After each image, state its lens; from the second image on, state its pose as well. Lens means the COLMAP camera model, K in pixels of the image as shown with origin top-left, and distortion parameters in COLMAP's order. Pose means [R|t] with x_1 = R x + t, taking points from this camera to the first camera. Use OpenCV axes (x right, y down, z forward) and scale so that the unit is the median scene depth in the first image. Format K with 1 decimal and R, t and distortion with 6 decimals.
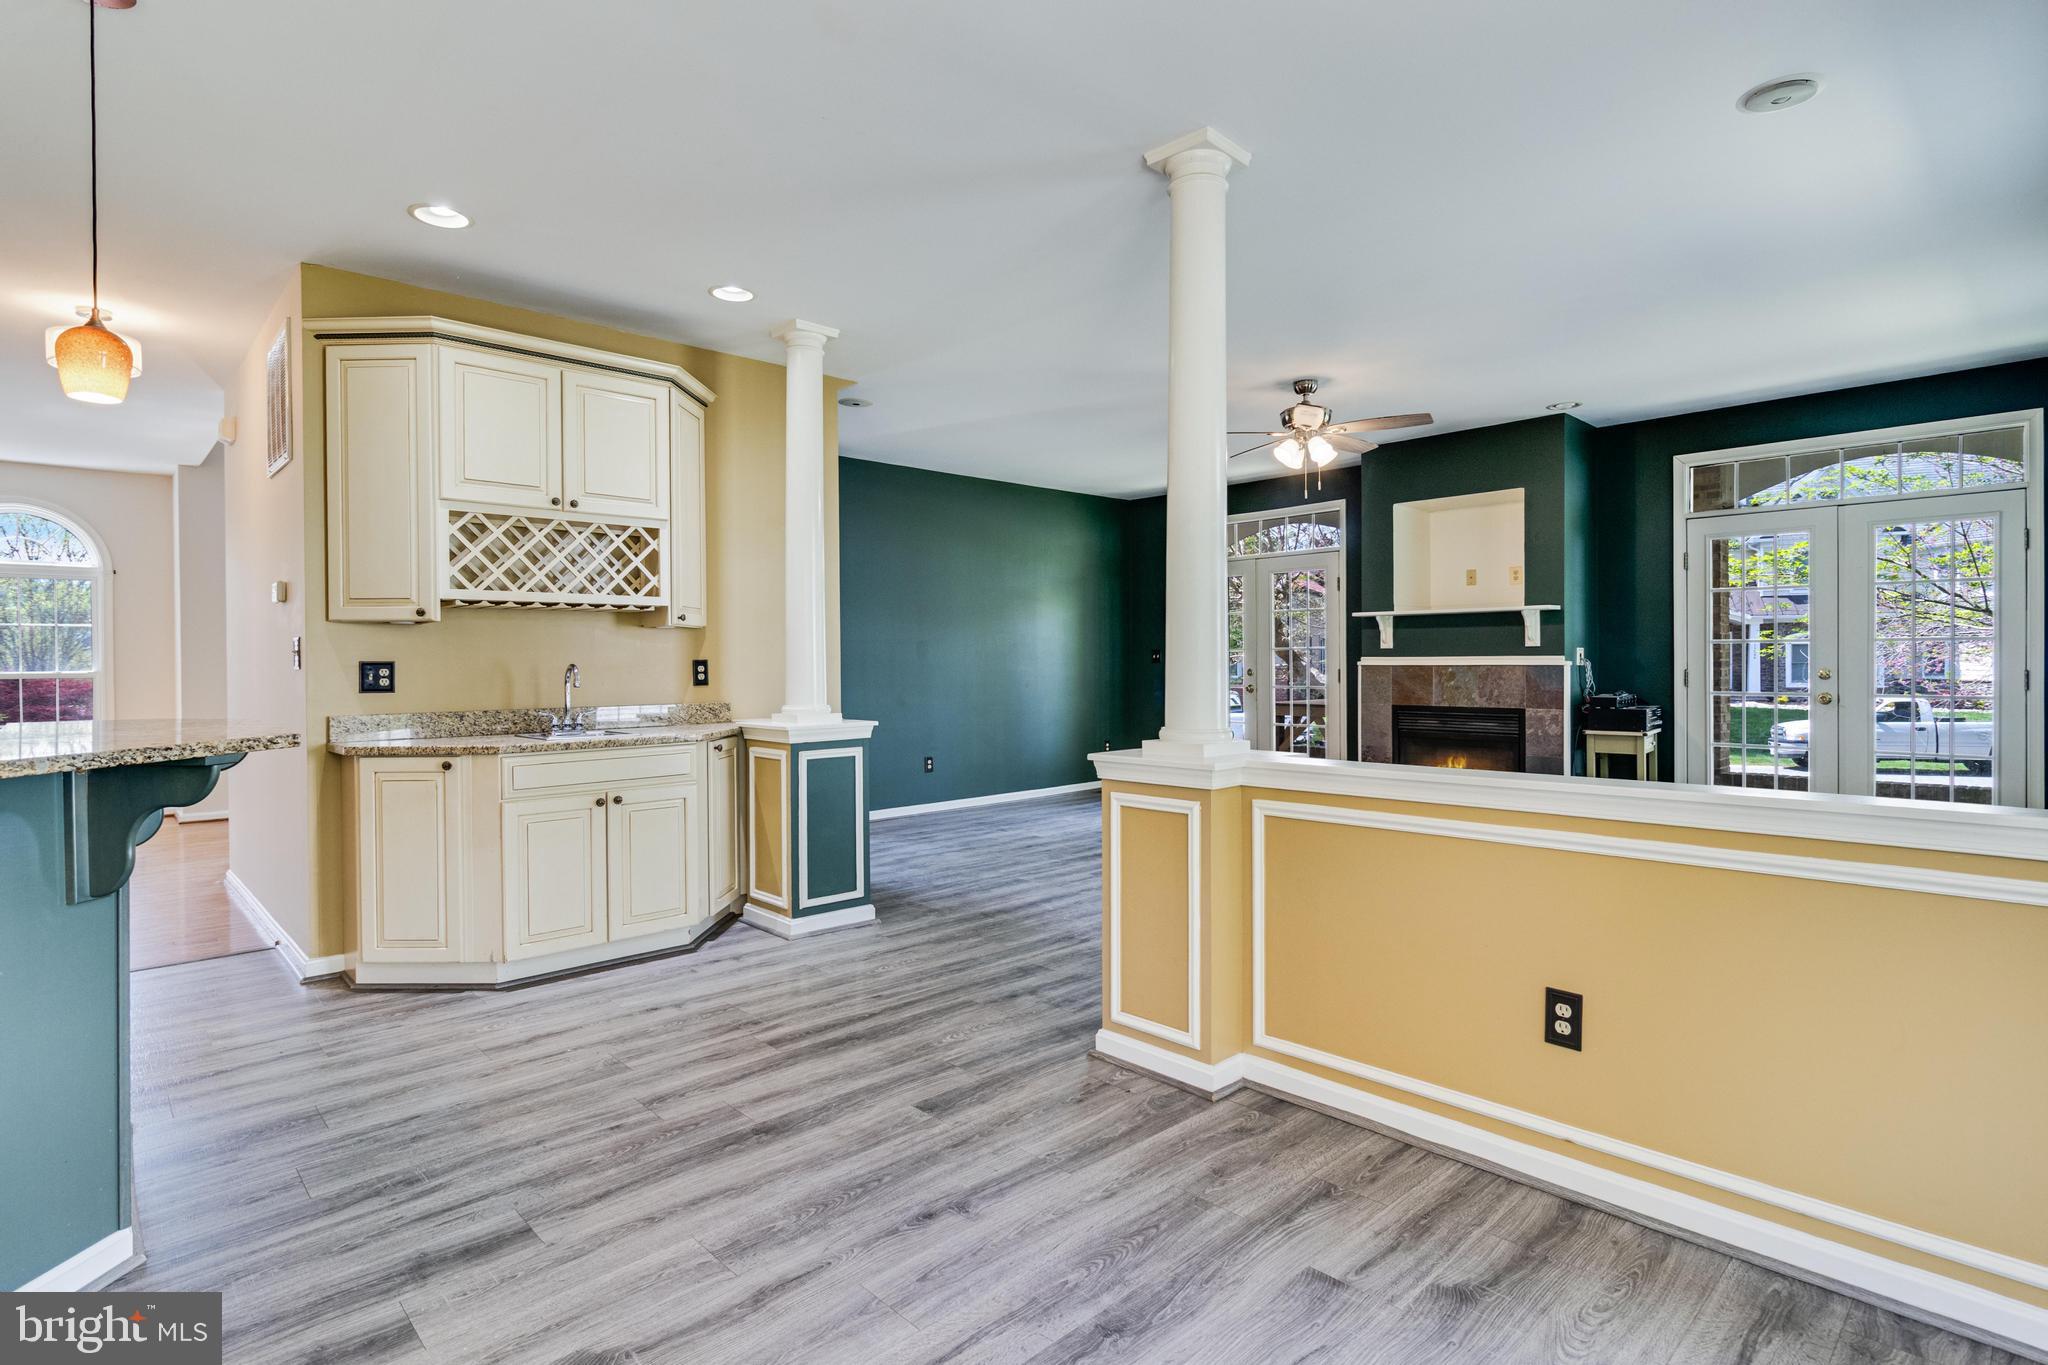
lens RADIAL K [[1018.8, 0, 1023.3], [0, 1018.8, 673.8], [0, 0, 1]] dist [-0.001775, -0.001430]
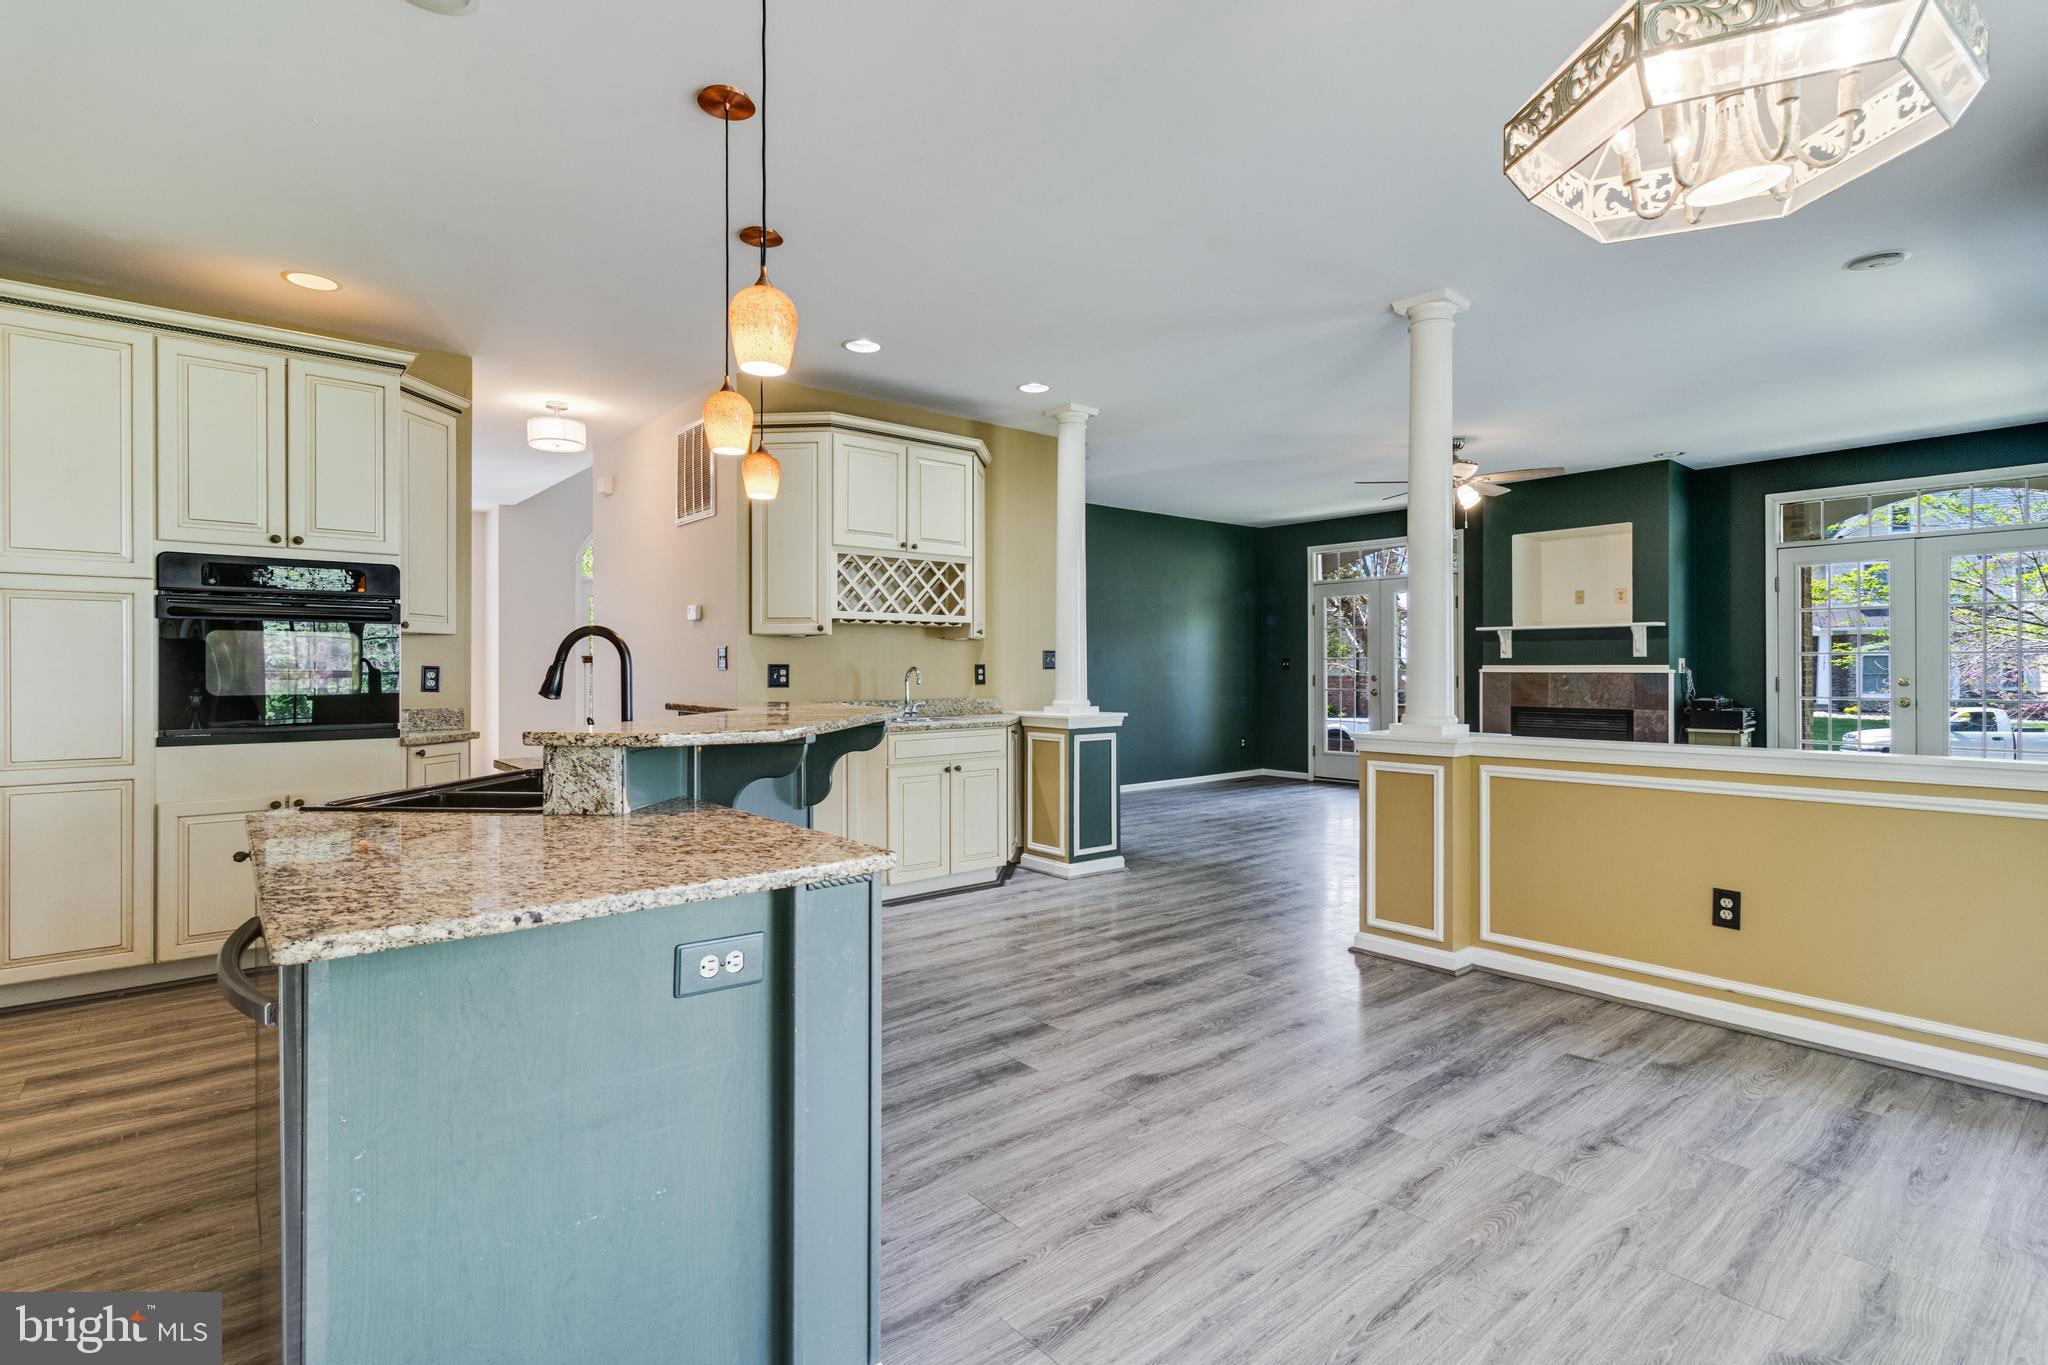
lens RADIAL K [[979.7, 0, 1023.6], [0, 979.7, 669.6], [0, 0, 1]] dist [0.002118, 0.001296]
pose [[0.998268, 0.005410, -0.058585, -0.236768], [-0.006075, 0.999919, -0.011176, 0.007636], [0.058520, 0.011512, 0.998220, -0.283614]]
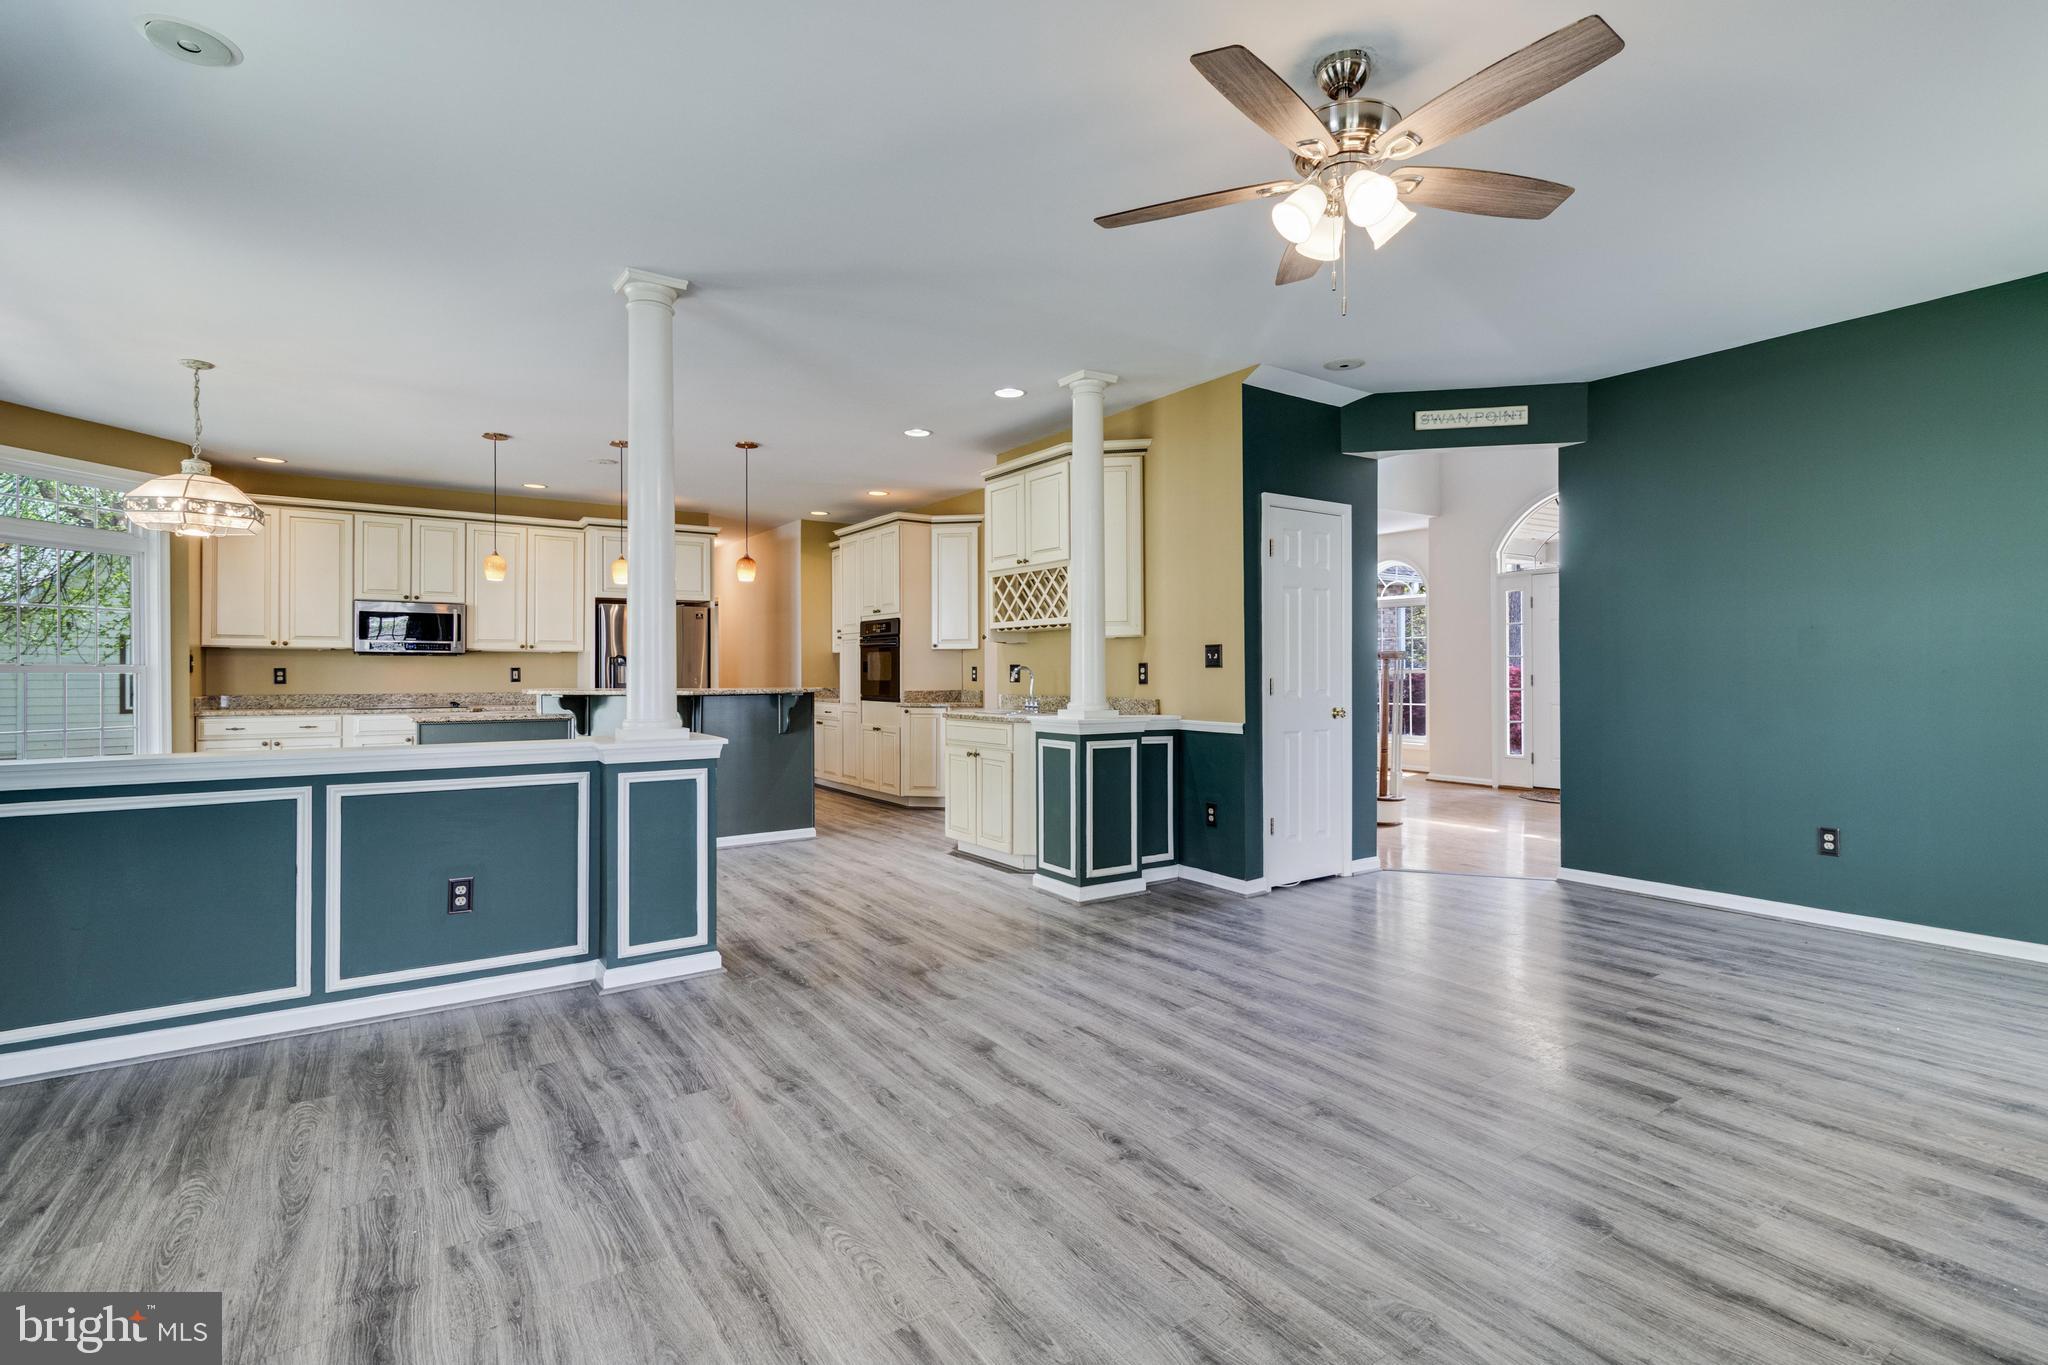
lens RADIAL K [[961.0, 0, 1023.0], [0, 961.0, 657.1], [0, 0, 1]] dist [0.002018, 0.000151]
pose [[-0.157894, -0.005985, -0.987438, 1.028600], [-0.006960, 0.999964, -0.004948, -0.017266], [0.987432, 0.006091, -0.157929, 1.294950]]
